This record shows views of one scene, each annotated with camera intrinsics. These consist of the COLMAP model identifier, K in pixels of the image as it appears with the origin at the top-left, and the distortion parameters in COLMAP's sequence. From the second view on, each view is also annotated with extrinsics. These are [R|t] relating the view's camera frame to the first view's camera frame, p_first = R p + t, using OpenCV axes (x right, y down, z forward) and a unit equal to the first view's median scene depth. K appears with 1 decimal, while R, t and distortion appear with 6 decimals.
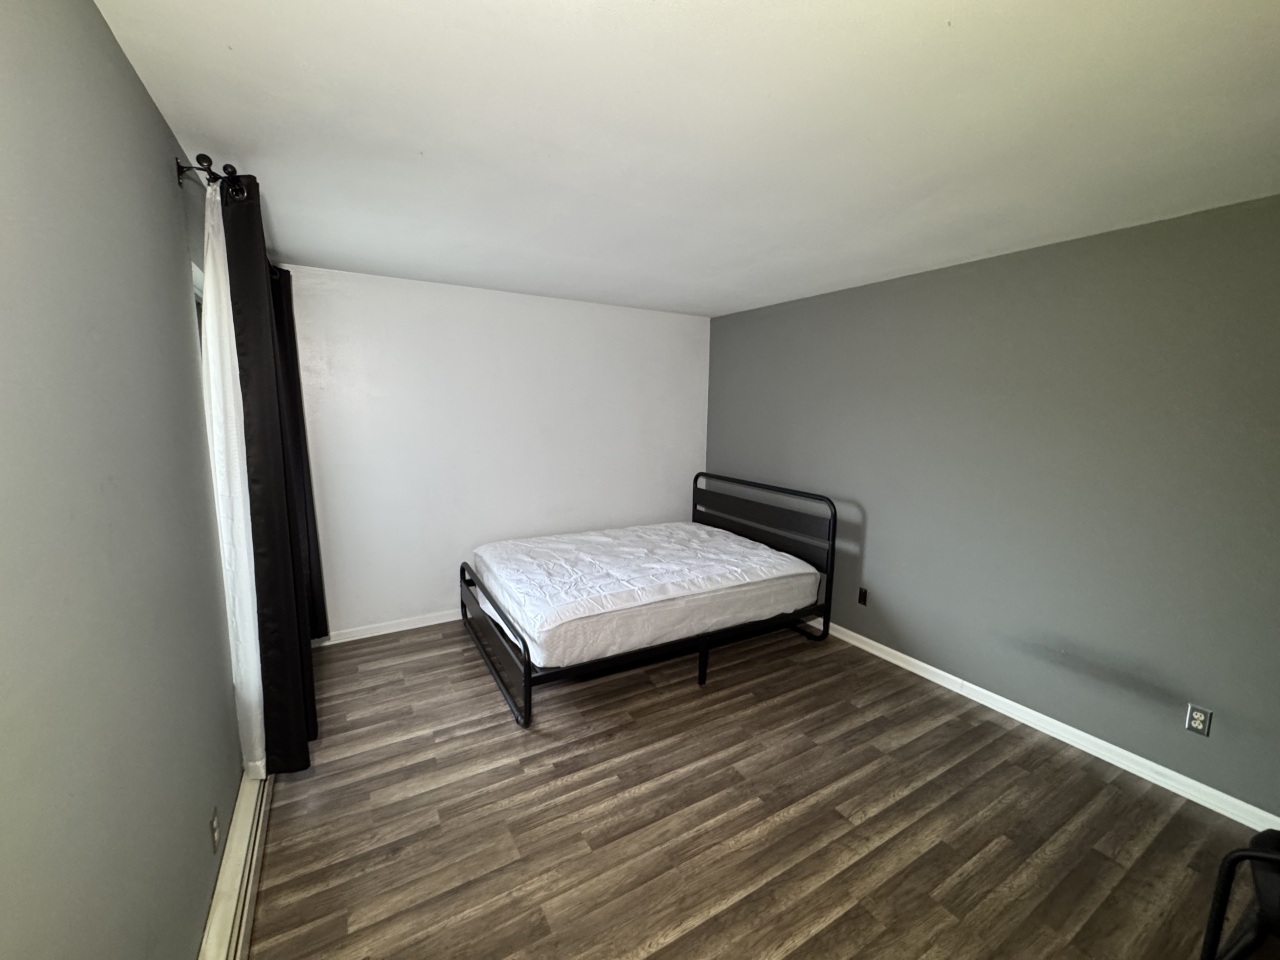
lens RADIAL K [[510.3, 0, 638.5], [0, 510.3, 489.8], [0, 0, 1]] dist [-0.024875, 0.009766]
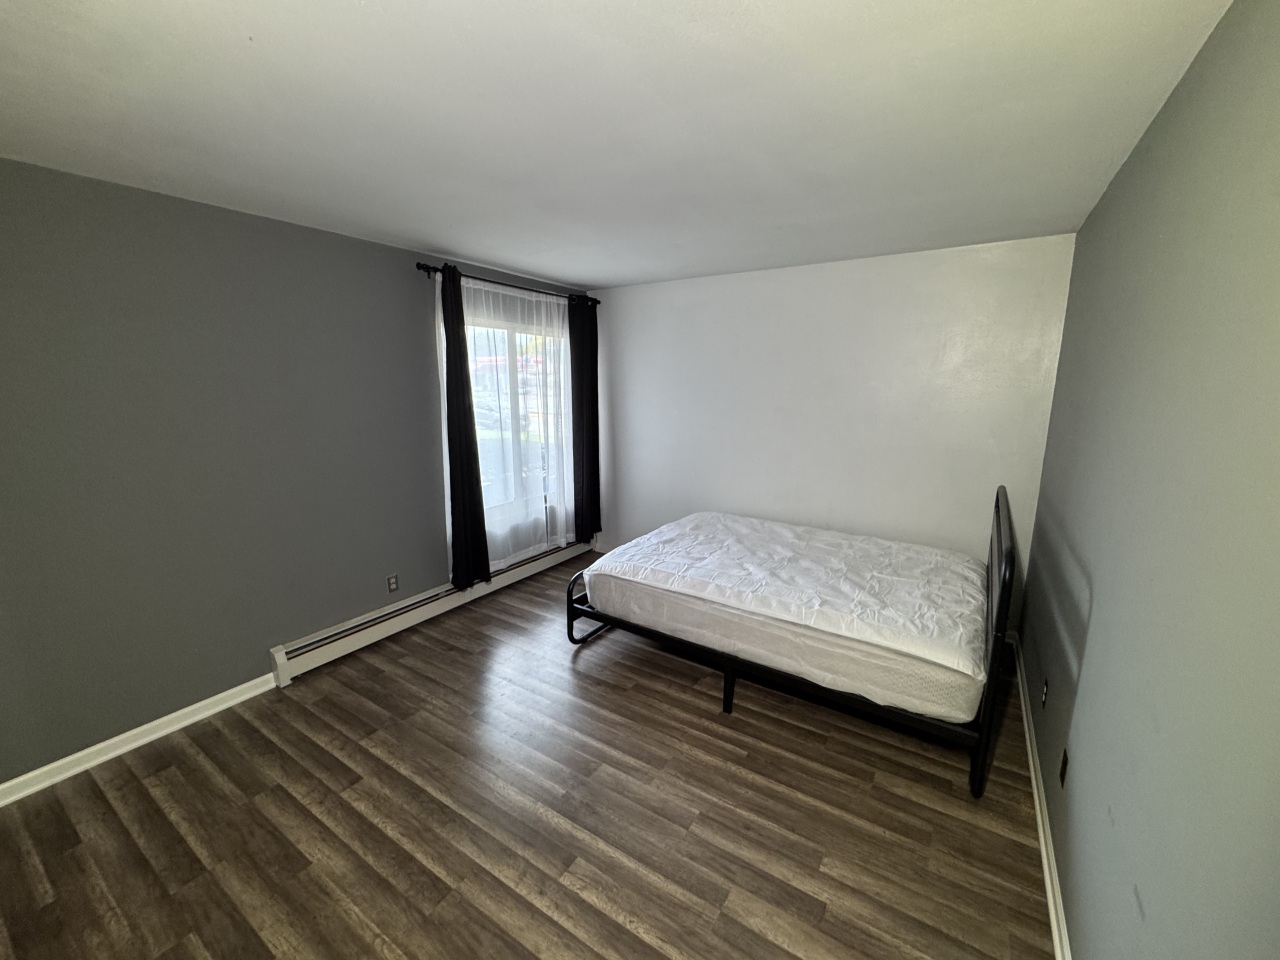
lens RADIAL K [[515.4, 0, 640.0], [0, 515.4, 480.0], [0, 0, 1]] dist [-0.002649, 0.000383]
pose [[0.450387, 0.154289, -0.879401, 0.822086], [-0.145380, 0.984484, 0.098268, -0.069233], [0.880918, 0.083589, 0.465829, 0.475884]]
